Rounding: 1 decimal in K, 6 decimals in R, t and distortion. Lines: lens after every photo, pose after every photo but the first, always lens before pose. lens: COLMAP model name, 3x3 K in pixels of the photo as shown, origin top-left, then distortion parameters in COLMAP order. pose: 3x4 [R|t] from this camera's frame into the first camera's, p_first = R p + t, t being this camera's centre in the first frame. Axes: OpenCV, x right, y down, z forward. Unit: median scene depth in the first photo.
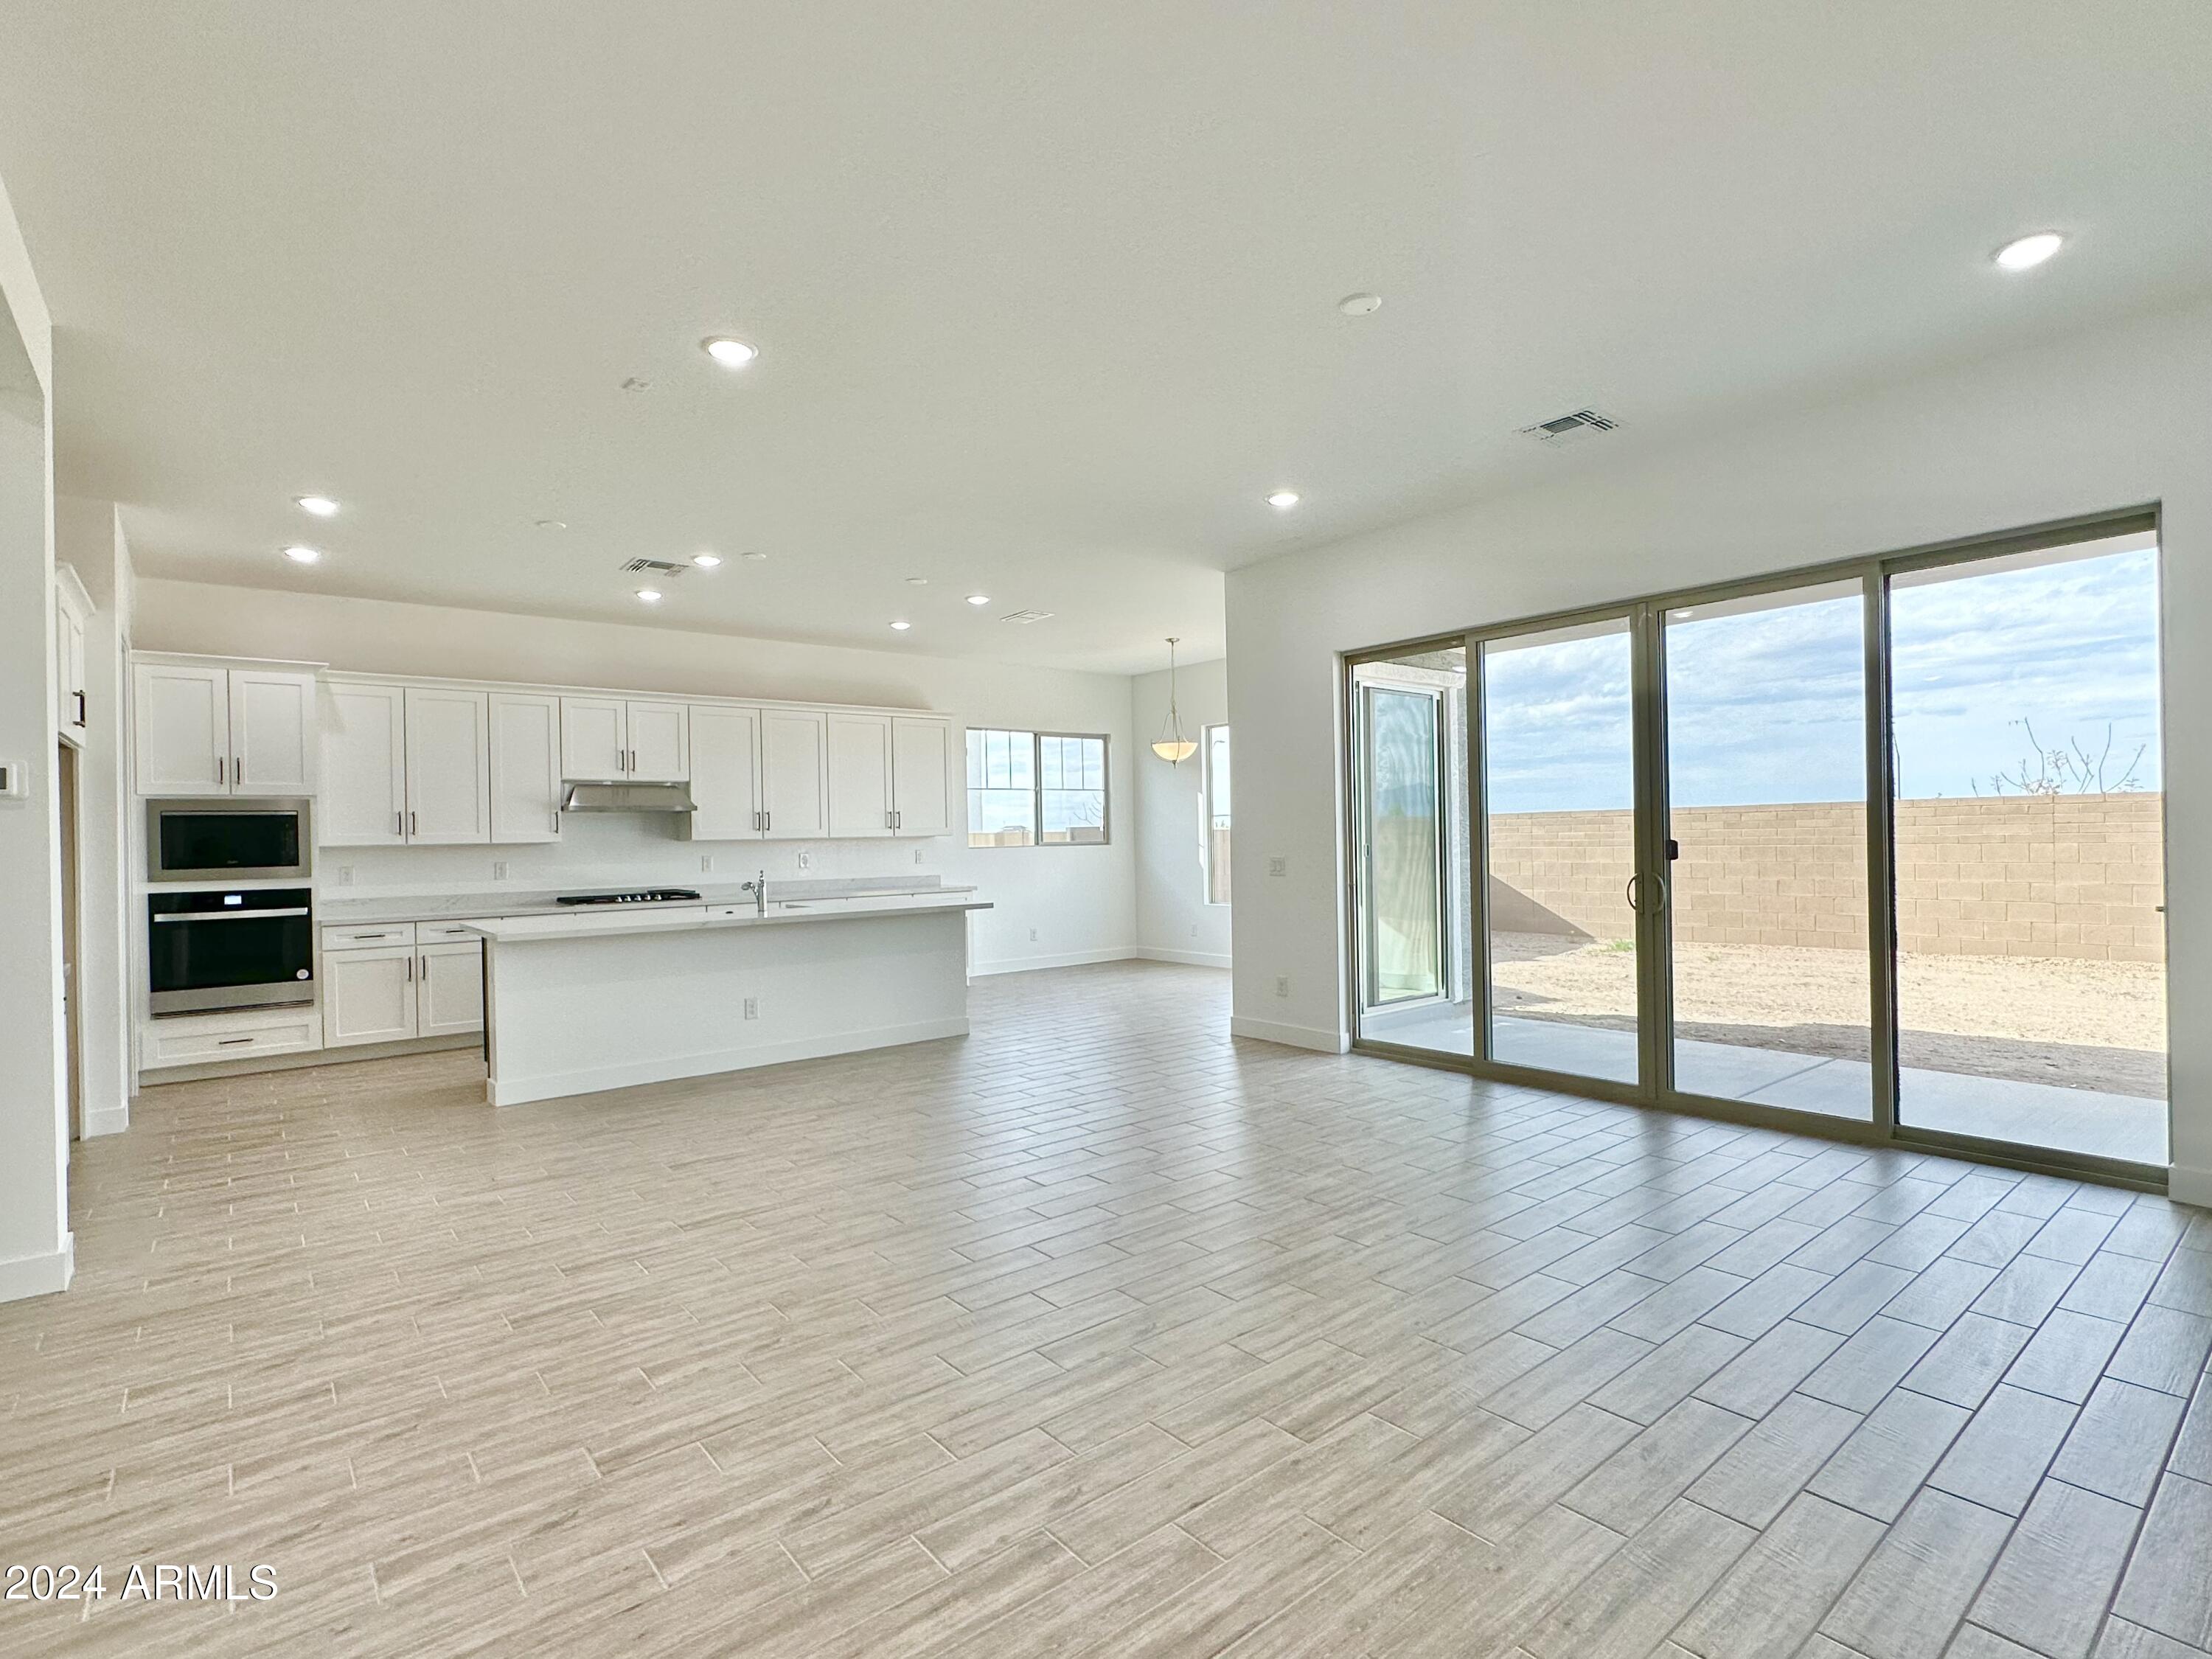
lens RADIAL K [[1104.5, 0, 1114.7], [0, 1104.5, 837.8], [0, 0, 1]] dist [-0.003359, 0.002452]
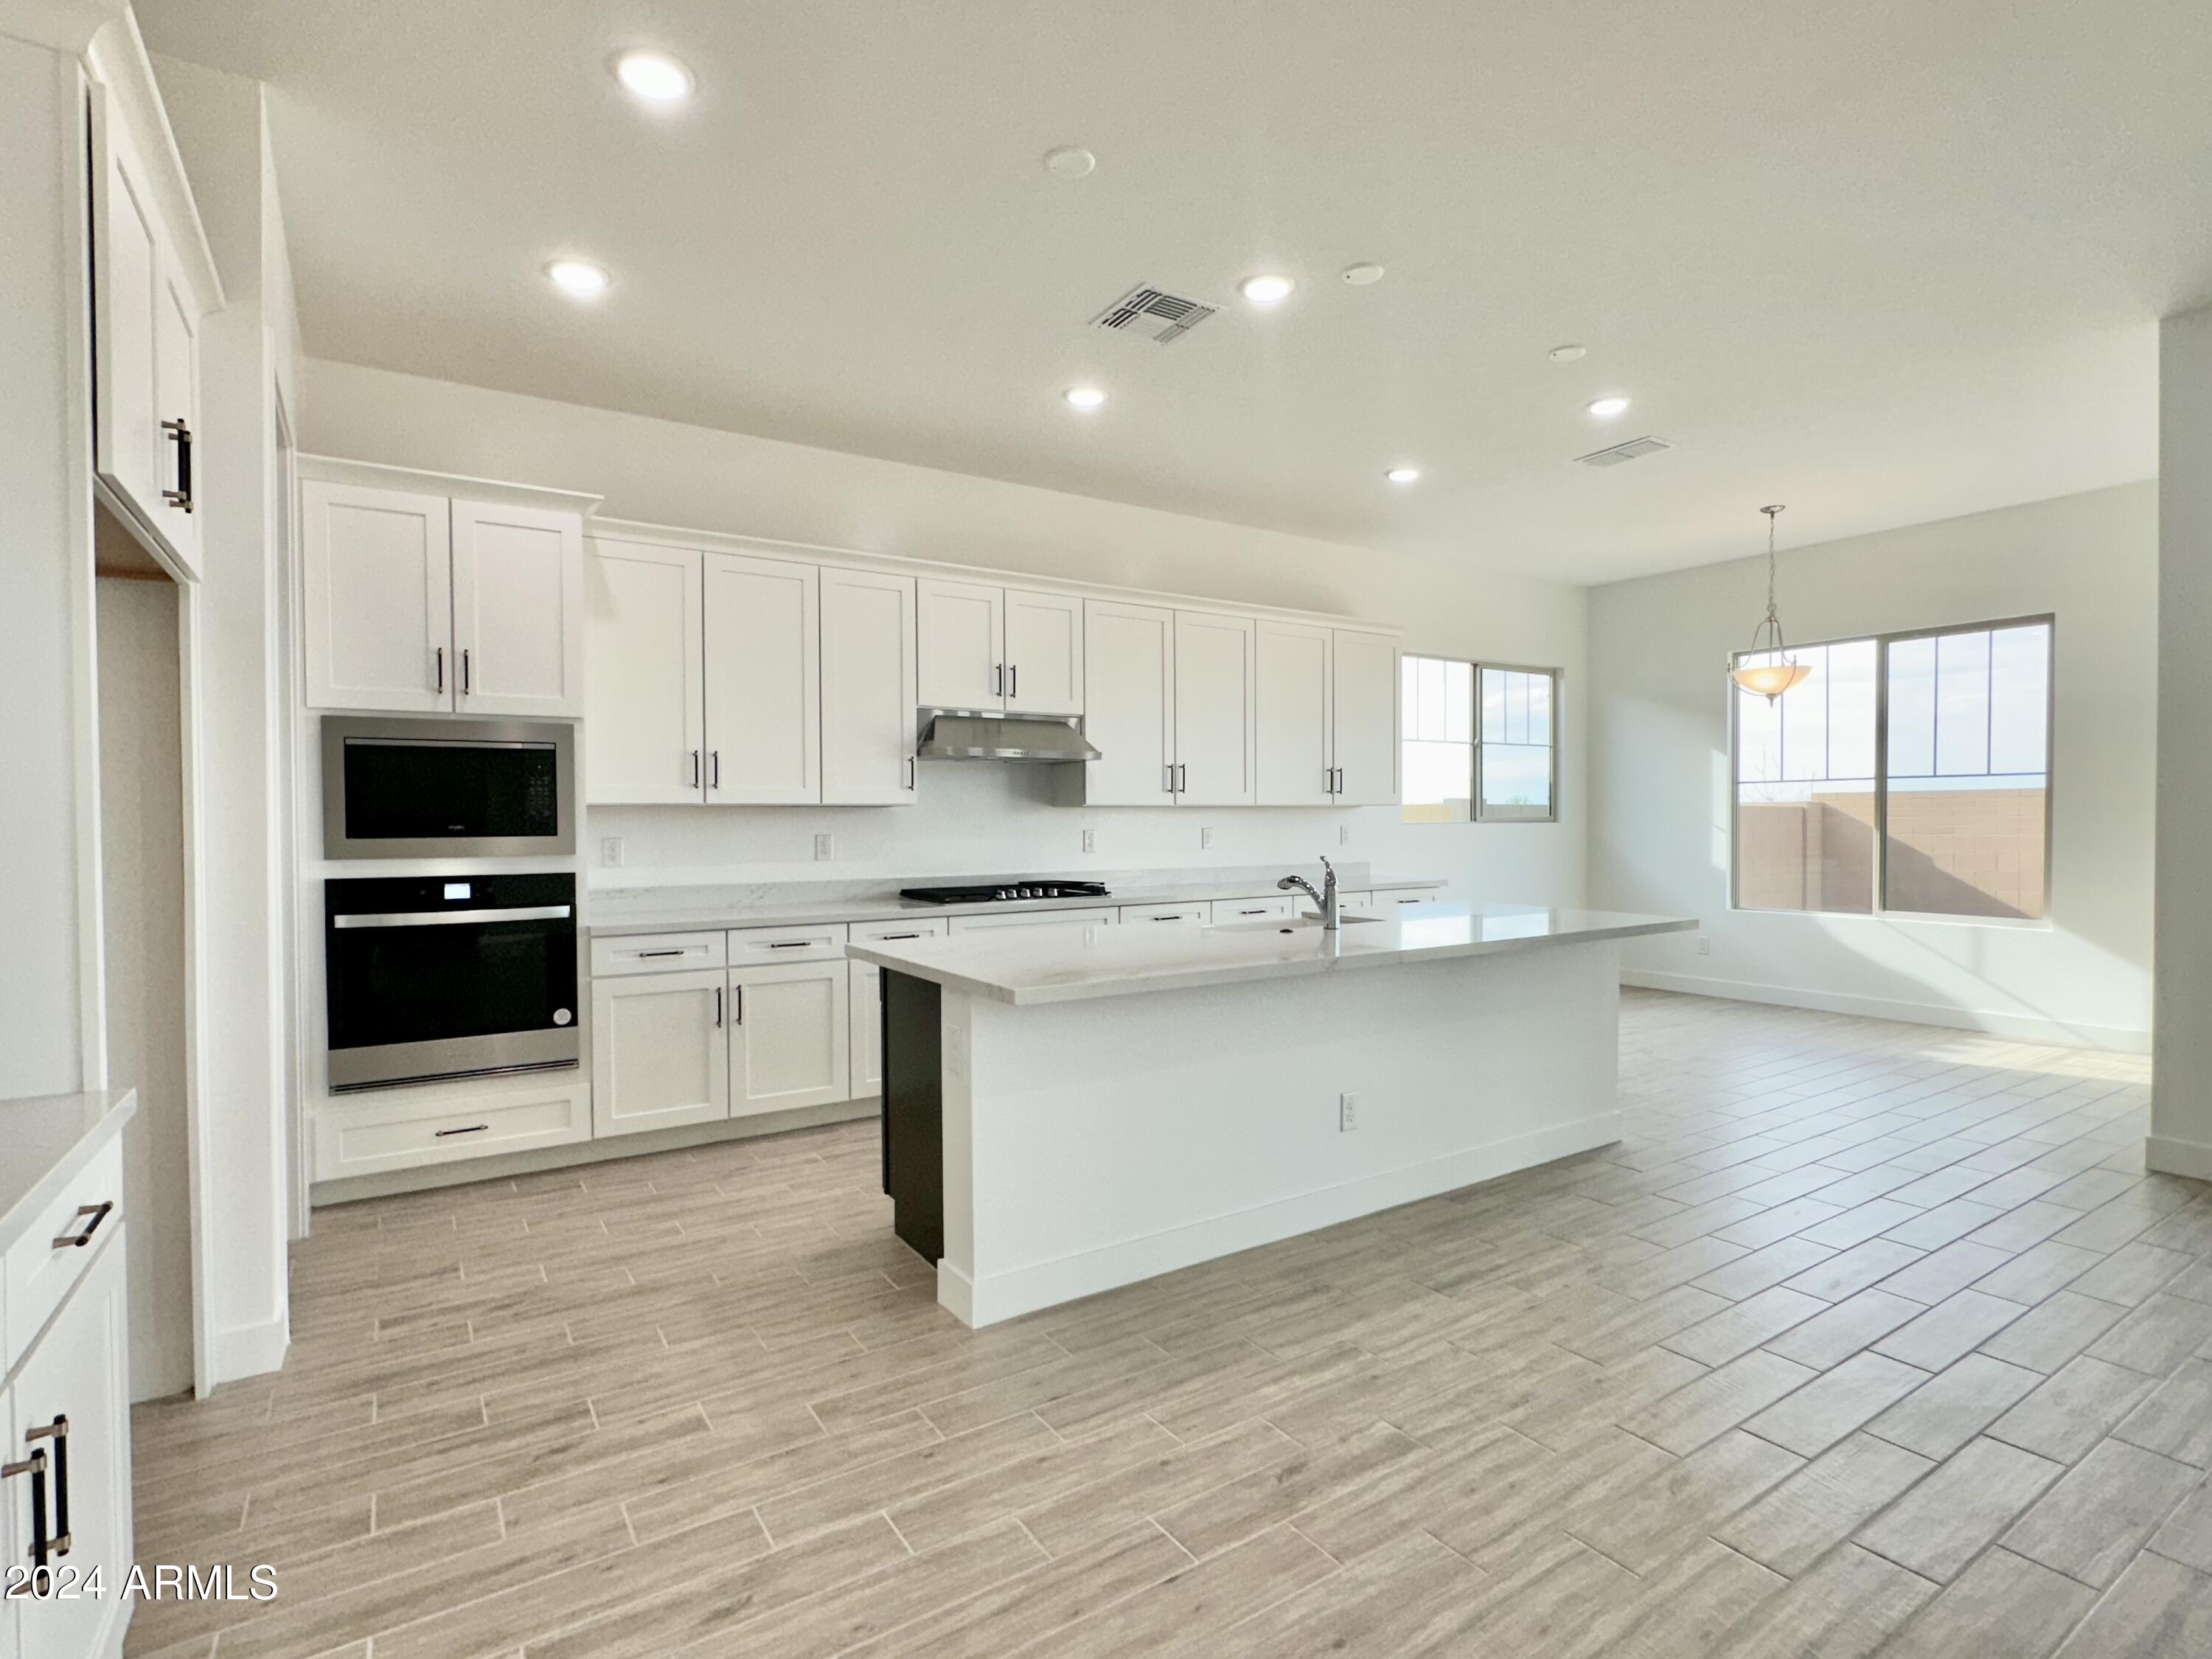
lens RADIAL K [[1104.5, 0, 1103.4], [0, 1104.5, 839.2], [0, 0, 1]] dist [-0.003359, 0.002452]
pose [[0.994458, 0.016111, -0.103891, -0.396215], [-0.014048, 0.999690, 0.020559, 0.011615], [0.104190, -0.018985, 0.994376, 0.451717]]
